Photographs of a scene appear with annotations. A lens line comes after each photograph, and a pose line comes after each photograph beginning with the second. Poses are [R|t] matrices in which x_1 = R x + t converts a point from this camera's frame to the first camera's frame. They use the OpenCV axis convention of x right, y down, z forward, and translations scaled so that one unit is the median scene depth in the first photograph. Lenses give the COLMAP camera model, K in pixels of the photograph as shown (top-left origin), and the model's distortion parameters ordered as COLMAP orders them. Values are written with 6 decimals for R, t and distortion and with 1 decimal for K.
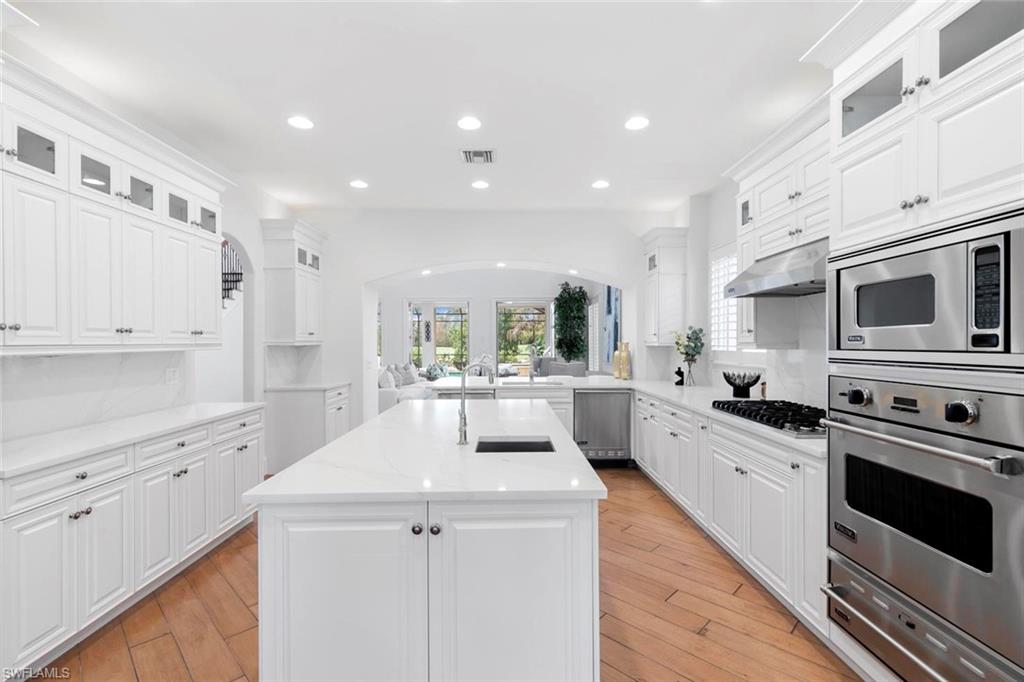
lens RADIAL K [[455.7, 0, 512.0], [0, 455.7, 341.0], [0, 0, 1]] dist [0.000930, -0.000504]
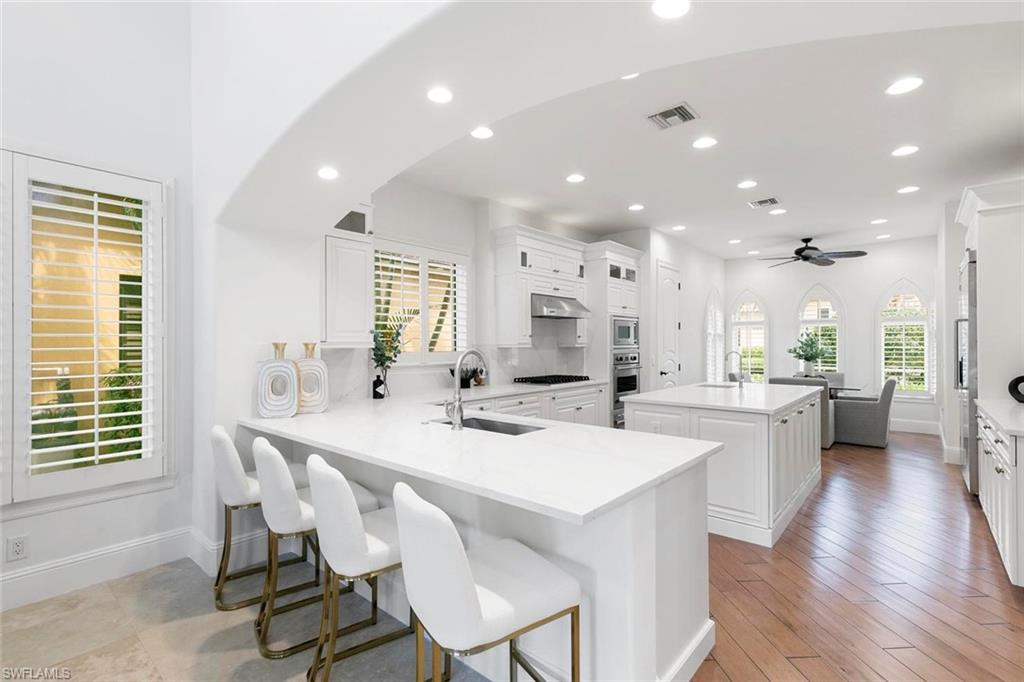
lens RADIAL K [[463.3, 0, 512.0], [0, 463.3, 341.0], [0, 0, 1]] dist [0.004069, -0.000057]
pose [[-0.745680, 0.006321, 0.666274, -0.488548], [0.001501, 0.999968, -0.007807, 0.007981], [-0.666303, -0.004822, -0.745666, 2.131344]]
